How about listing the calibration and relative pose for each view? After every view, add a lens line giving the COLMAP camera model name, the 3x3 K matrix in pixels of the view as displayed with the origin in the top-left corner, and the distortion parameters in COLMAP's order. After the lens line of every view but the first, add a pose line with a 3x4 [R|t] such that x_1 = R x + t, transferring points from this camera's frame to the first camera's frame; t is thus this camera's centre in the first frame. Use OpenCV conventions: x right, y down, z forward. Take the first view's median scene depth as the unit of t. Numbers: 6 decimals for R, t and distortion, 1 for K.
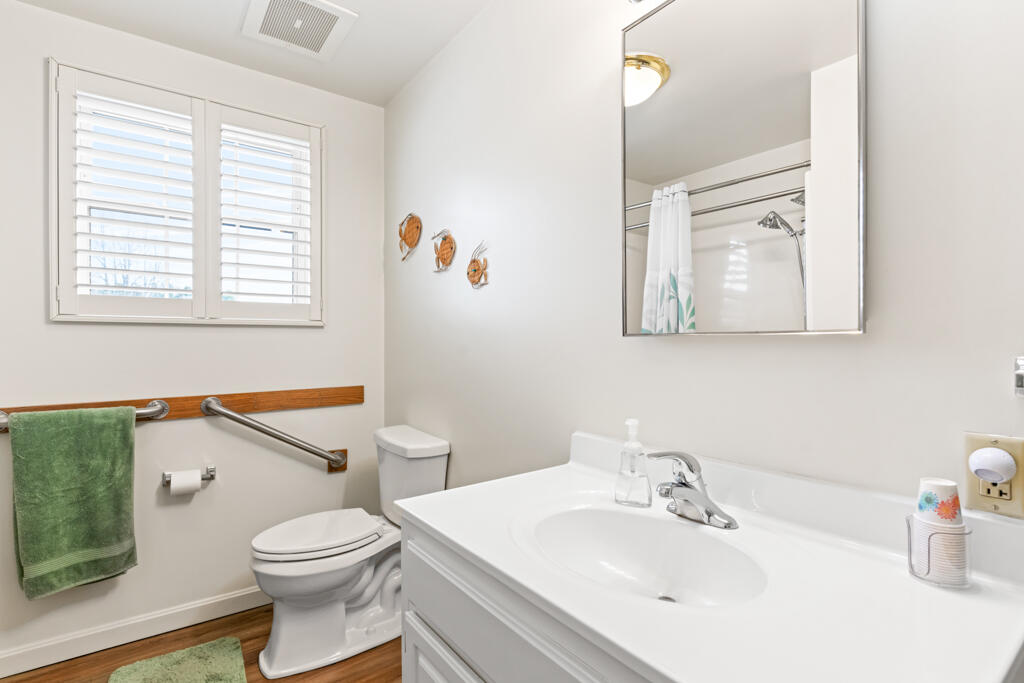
lens RADIAL K [[498.1, 0, 530.2], [0, 498.1, 342.4], [0, 0, 1]] dist [-0.001325, -0.000098]
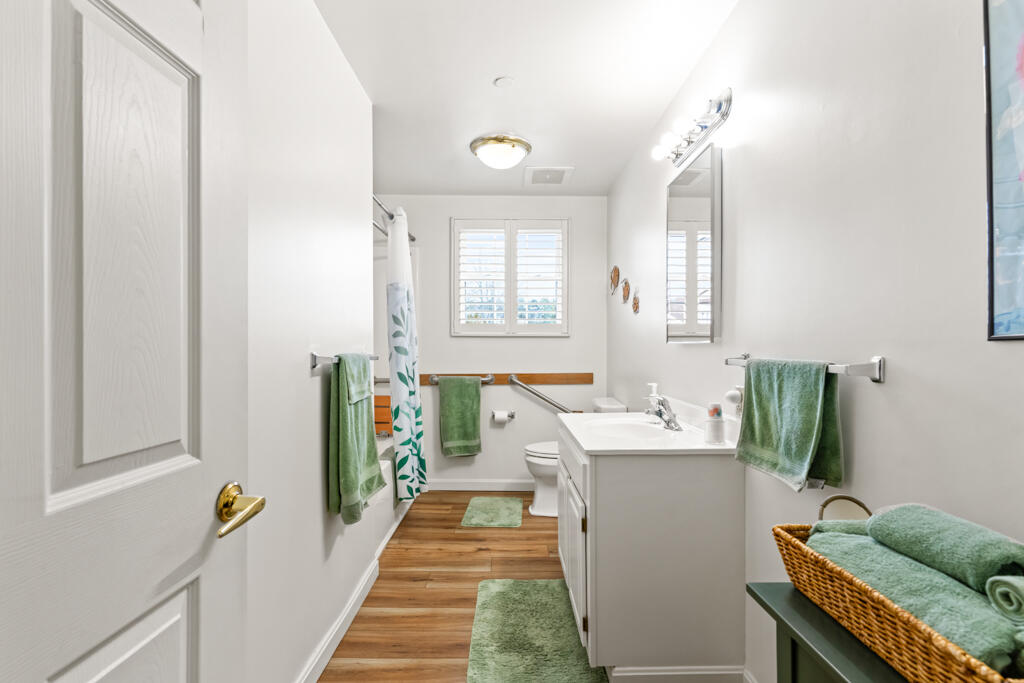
lens RADIAL K [[498.1, 0, 530.2], [0, 498.1, 342.4], [0, 0, 1]] dist [-0.001325, -0.000098]
pose [[0.820113, -0.002885, -0.572194, 0.546422], [-0.000842, 0.999980, -0.006249, -0.001867], [0.572200, 0.005607, 0.820095, -0.570422]]
